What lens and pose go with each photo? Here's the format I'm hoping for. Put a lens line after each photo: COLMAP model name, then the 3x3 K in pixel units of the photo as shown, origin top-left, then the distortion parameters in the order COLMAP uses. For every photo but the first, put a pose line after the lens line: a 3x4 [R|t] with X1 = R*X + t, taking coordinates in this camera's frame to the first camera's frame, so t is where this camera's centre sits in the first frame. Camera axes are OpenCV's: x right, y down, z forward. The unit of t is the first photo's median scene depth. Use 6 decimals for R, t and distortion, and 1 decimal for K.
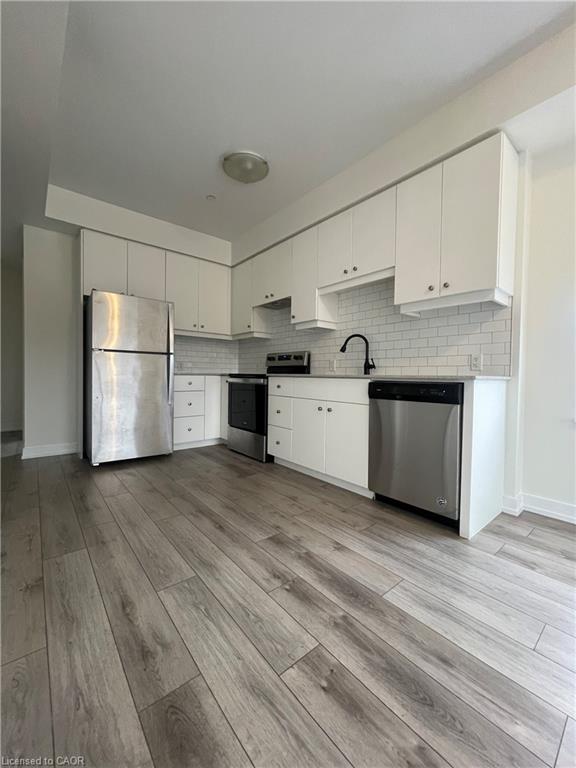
lens RADIAL K [[310.0, 0, 288.1], [0, 310.0, 380.8], [0, 0, 1]] dist [0.003484, 0.000011]
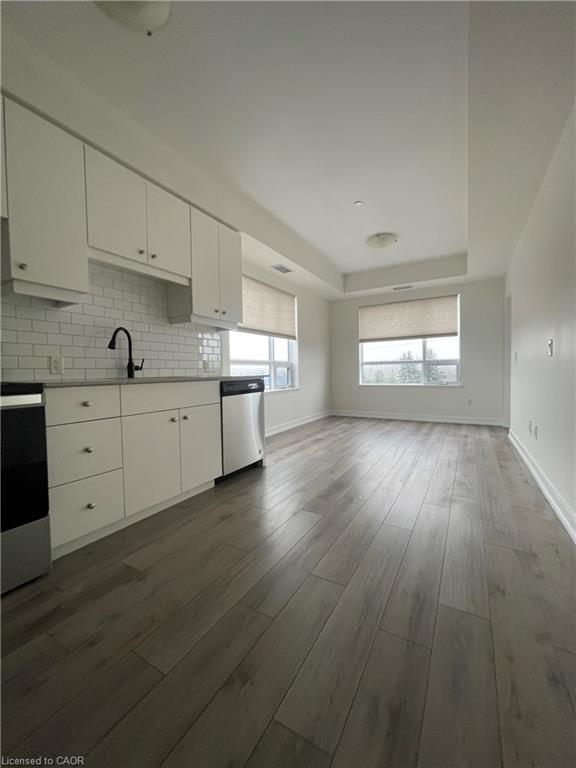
lens RADIAL K [[310.0, 0, 288.3], [0, 310.0, 383.5], [0, 0, 1]] dist [0.003484, 0.000011]
pose [[-0.333507, -0.035681, 0.942072, -0.691742], [0.044443, 0.997577, 0.053516, -0.031035], [-0.941699, 0.059717, -0.331113, 0.885124]]
